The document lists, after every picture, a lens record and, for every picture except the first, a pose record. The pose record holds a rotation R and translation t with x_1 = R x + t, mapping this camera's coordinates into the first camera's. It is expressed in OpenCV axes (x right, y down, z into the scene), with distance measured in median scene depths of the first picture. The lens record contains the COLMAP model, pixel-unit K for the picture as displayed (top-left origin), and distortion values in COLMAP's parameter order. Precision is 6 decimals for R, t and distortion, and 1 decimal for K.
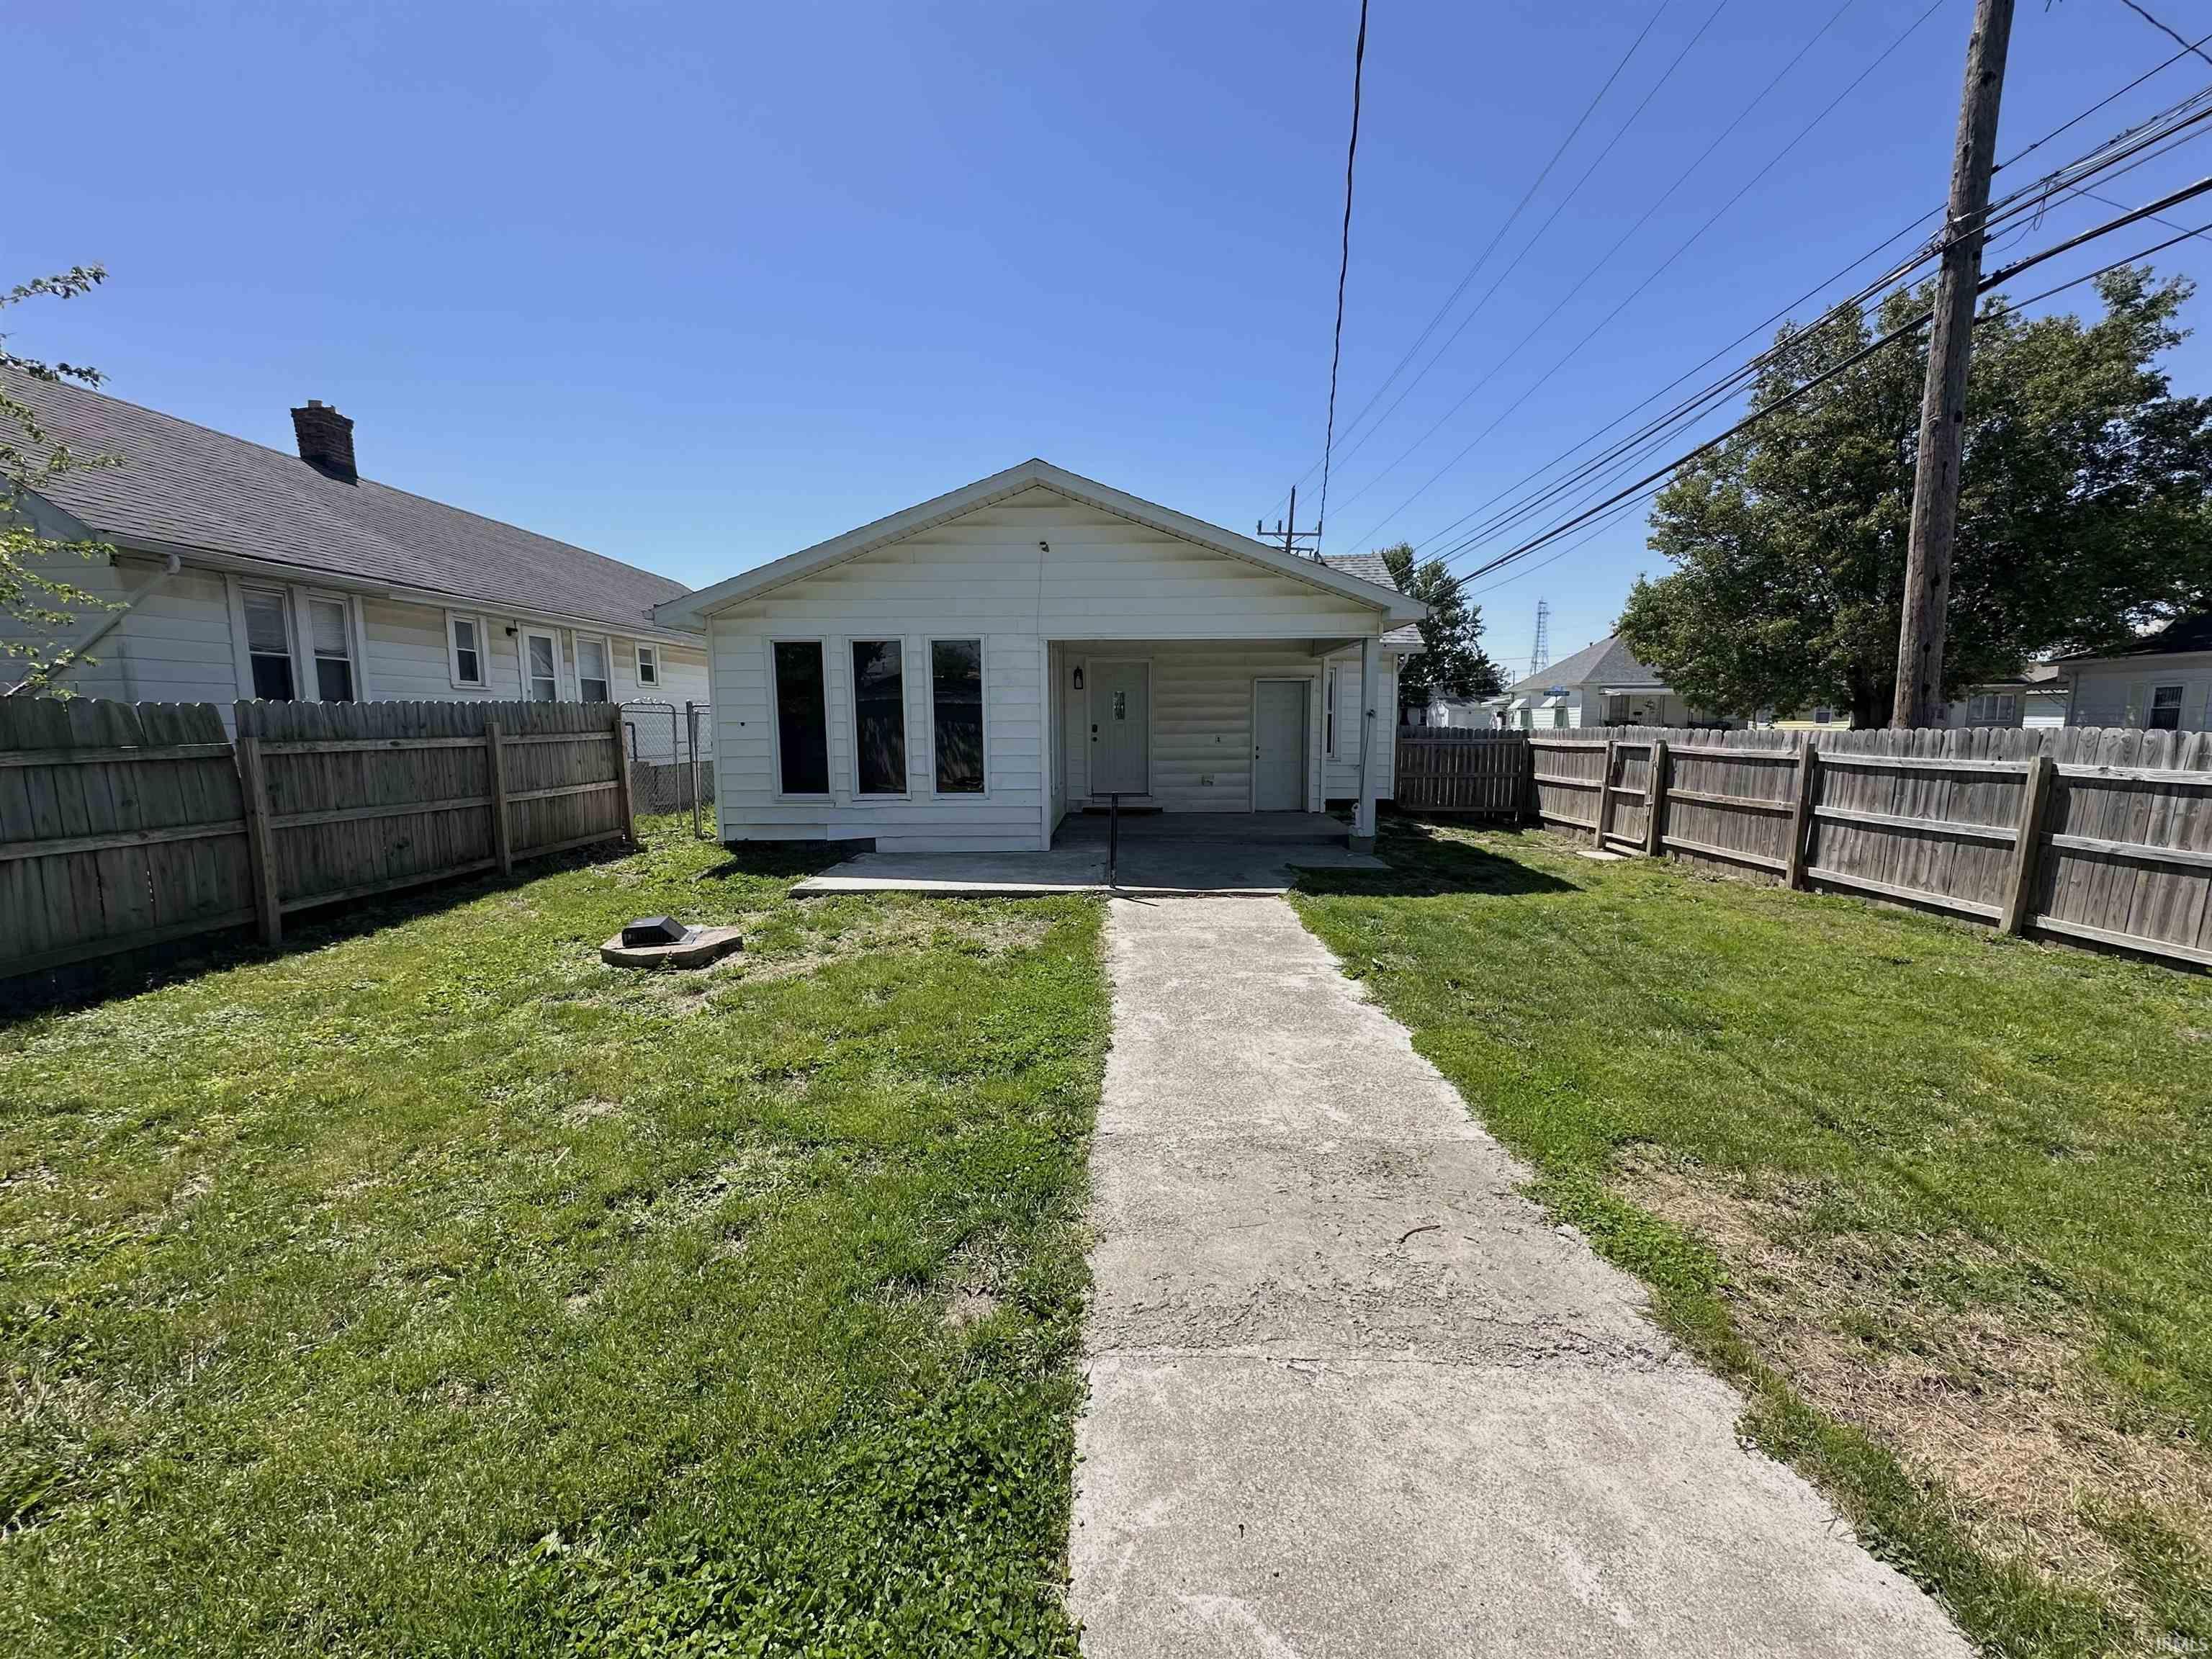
lens RADIAL K [[881.2, 0, 1101.4], [0, 881.2, 836.0], [0, 0, 1]] dist [-0.003192, 0.000757]
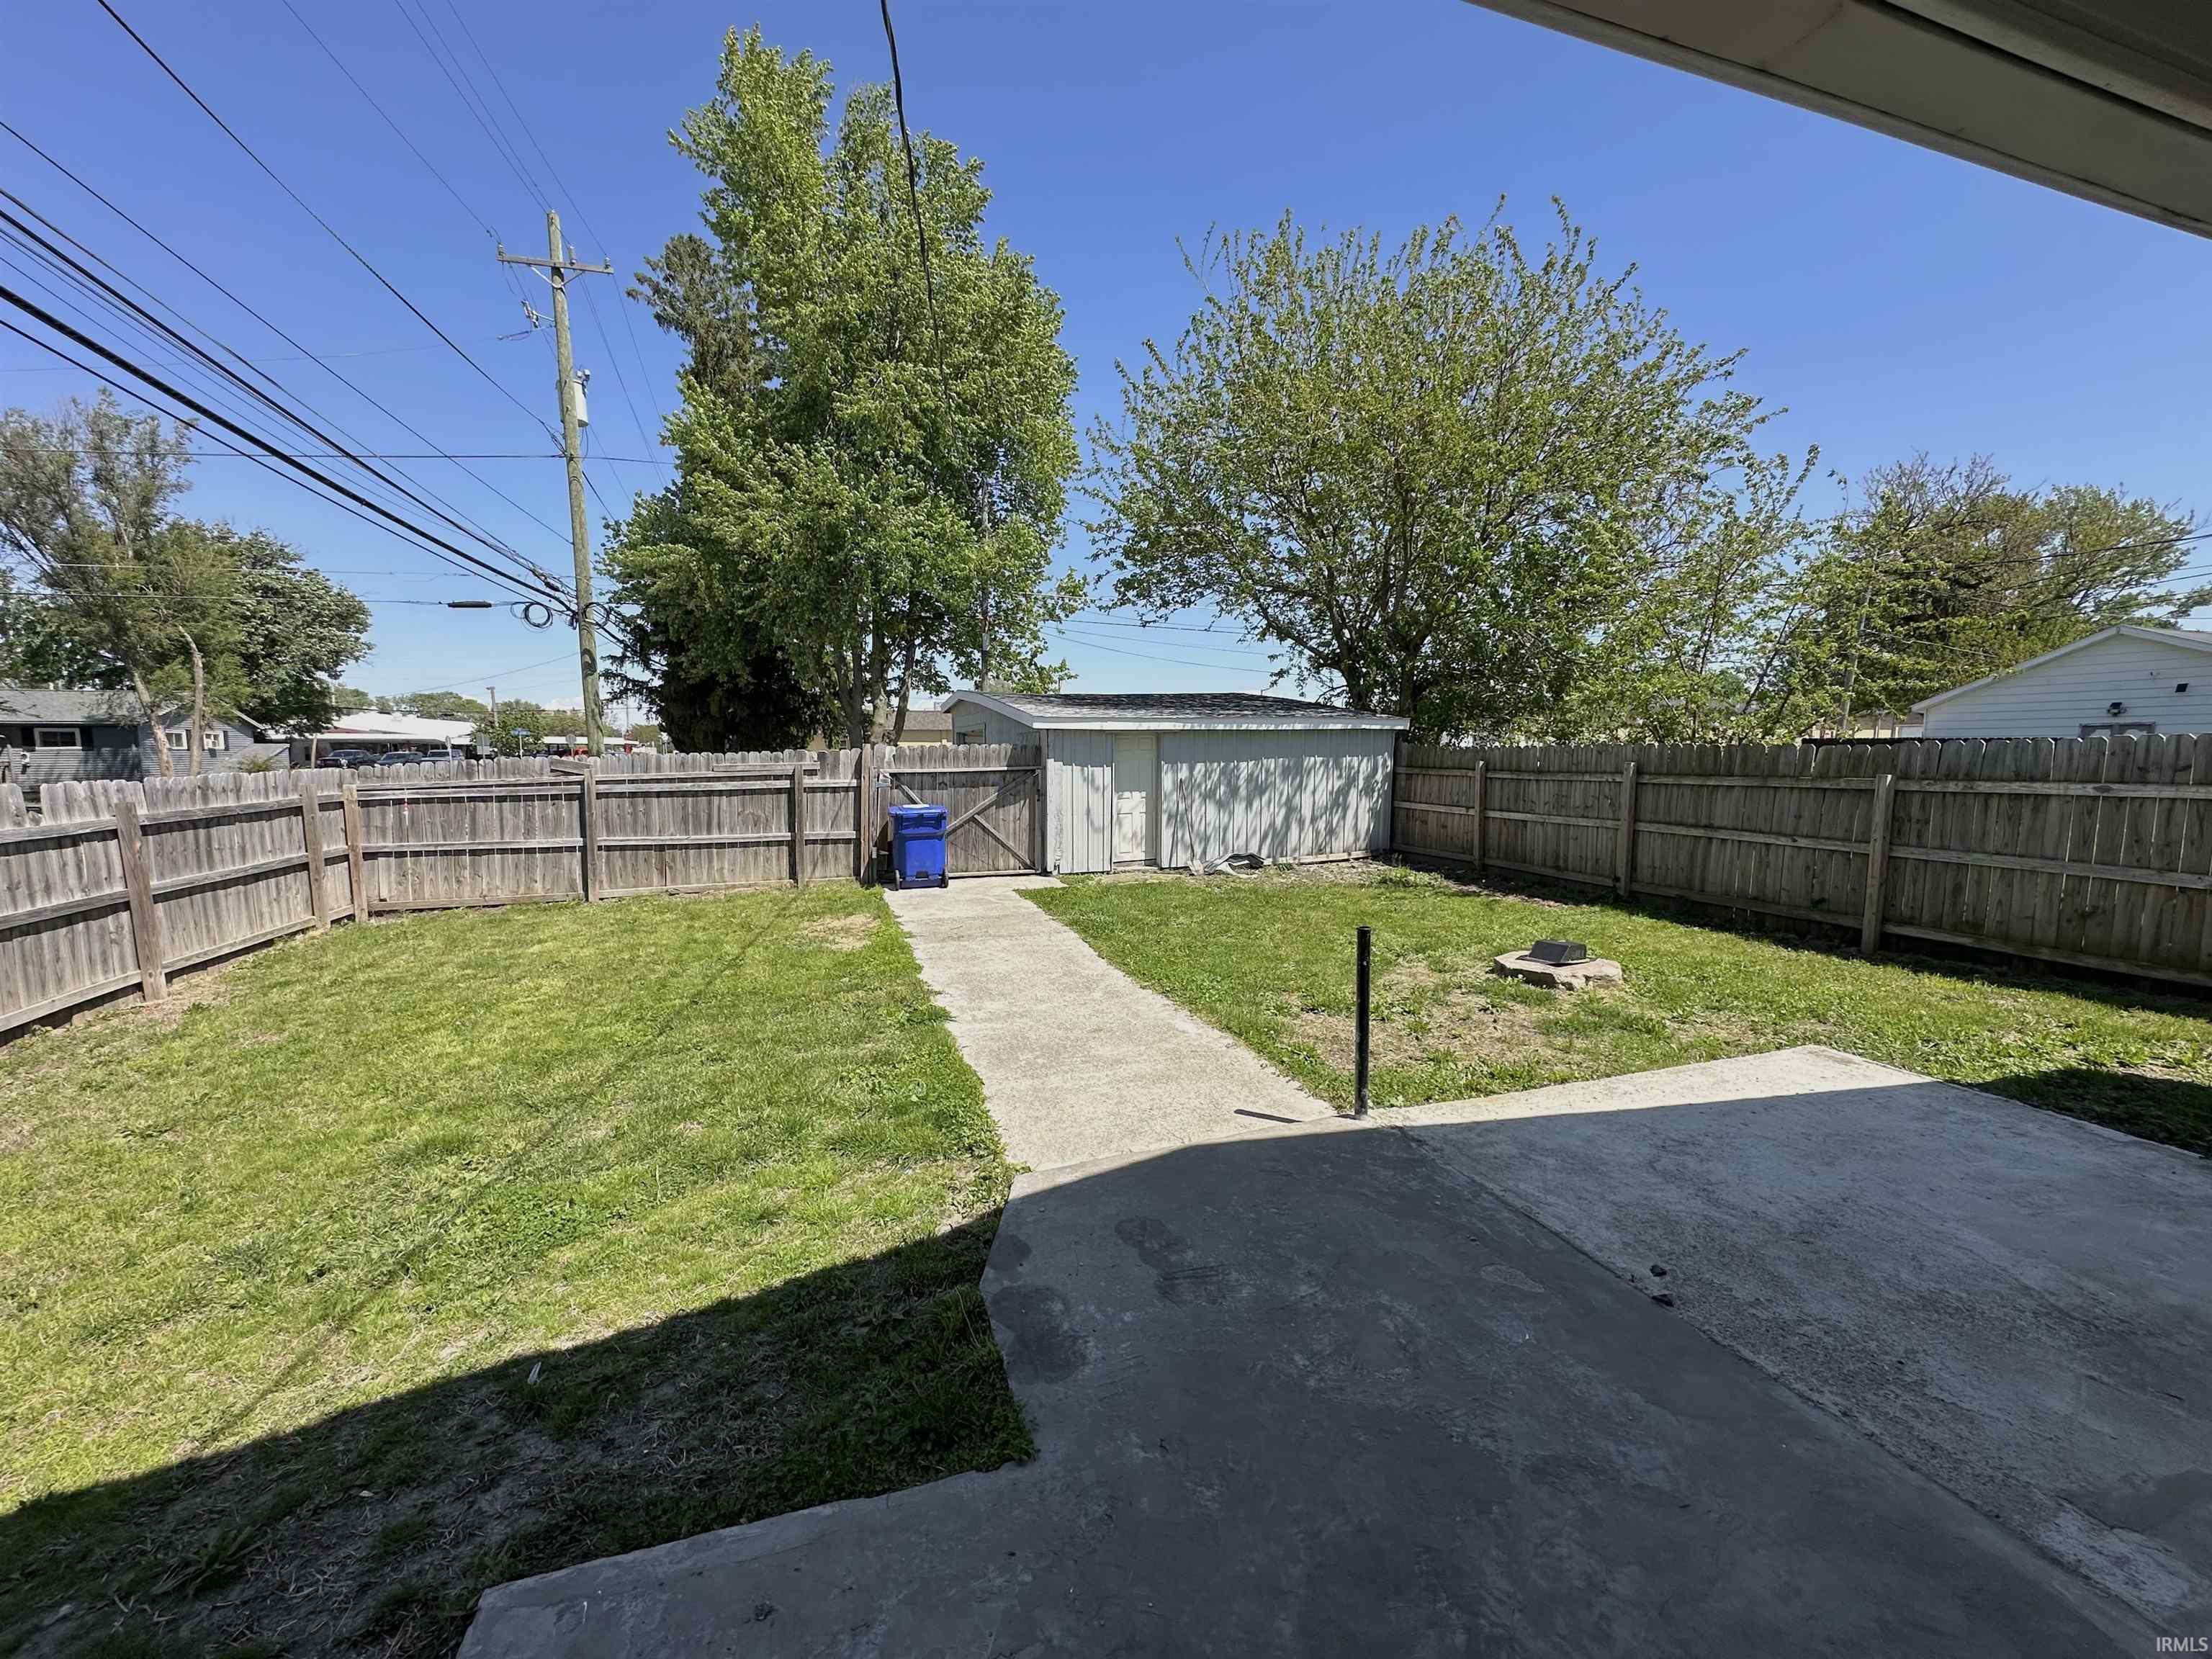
lens RADIAL K [[881.2, 0, 1110.8], [0, 881.2, 834.8], [0, 0, 1]] dist [-0.003192, 0.000757]
pose [[-0.940689, 0.040745, -0.336814, 0.426945], [-0.033909, 0.976500, 0.212833, -0.275076], [0.337571, 0.211631, -0.917201, 1.936059]]
